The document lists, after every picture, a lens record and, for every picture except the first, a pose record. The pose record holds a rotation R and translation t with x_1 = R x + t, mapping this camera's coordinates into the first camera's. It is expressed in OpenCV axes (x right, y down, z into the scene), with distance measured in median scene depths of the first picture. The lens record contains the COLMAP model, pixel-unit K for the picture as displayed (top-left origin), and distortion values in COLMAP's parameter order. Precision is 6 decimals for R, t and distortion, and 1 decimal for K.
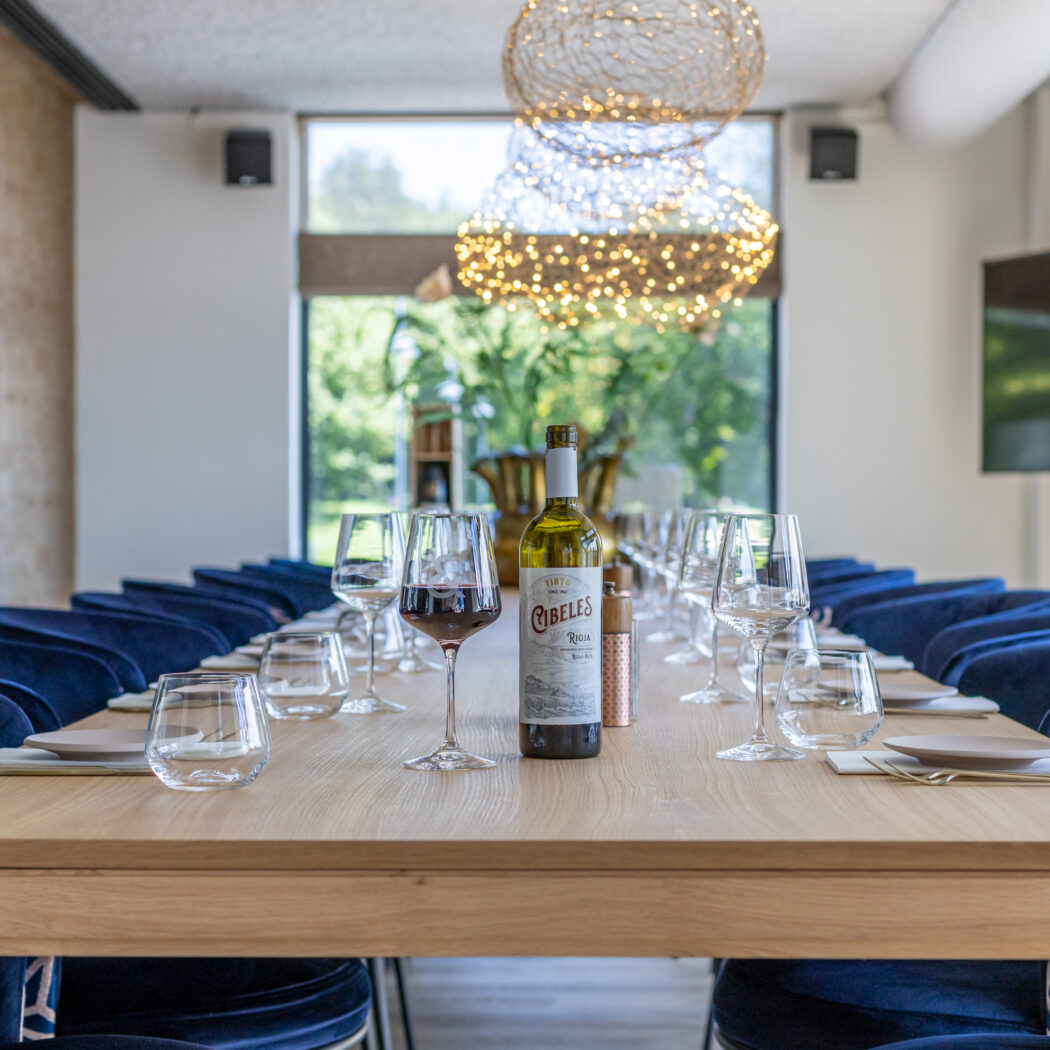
lens RADIAL K [[2618.8, 0, 525.0], [0, 2618.8, 525.0], [0, 0, 1]] dist [-0.066438, -0.661542]
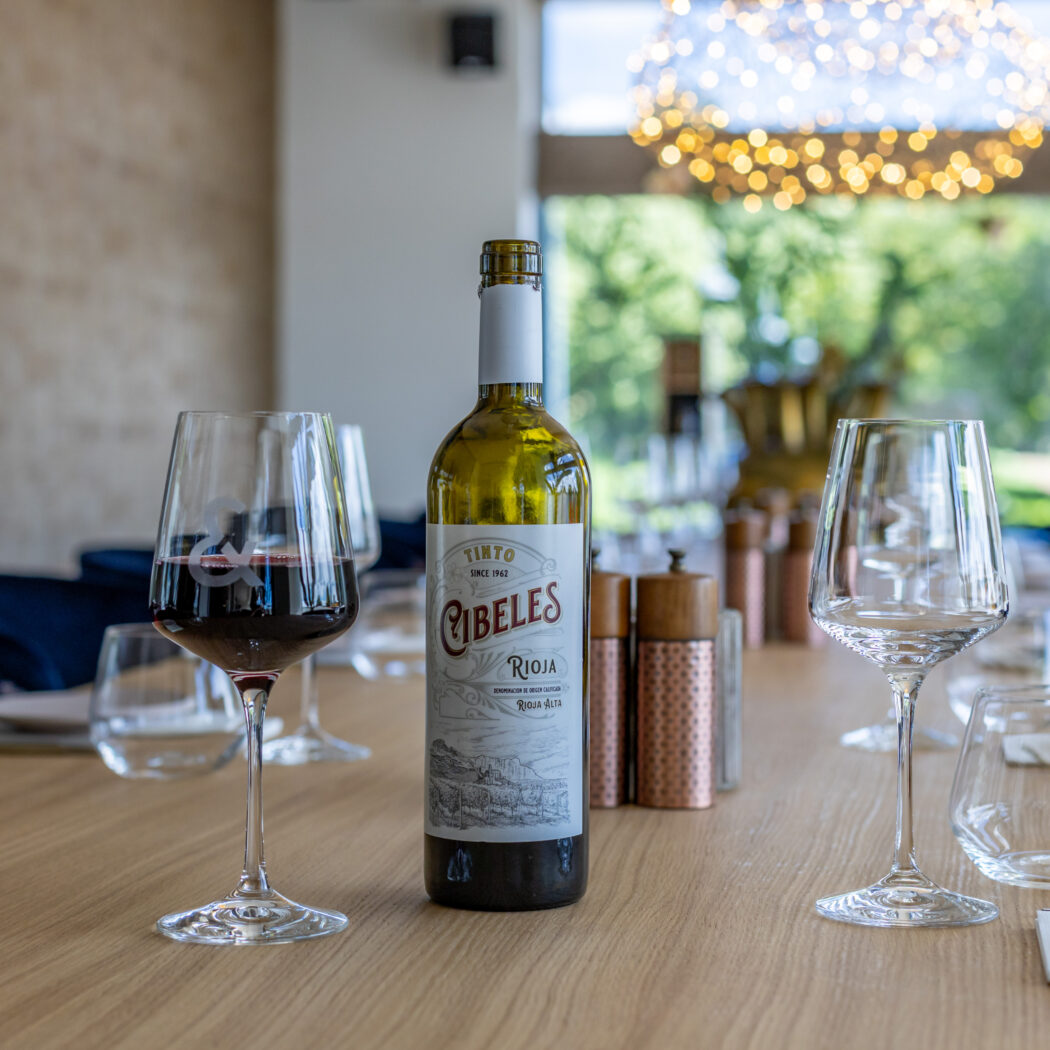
lens RADIAL K [[2745.1, 0, 522.6], [0, 2745.1, 473.4], [0, 0, 1]] dist [0.043629, -1.995466]
pose [[0.993534, 0.008200, -0.113240, 0.076656], [-0.007999, 0.999966, 0.002224, 0.005466], [0.113255, -0.001304, 0.993565, 0.483030]]
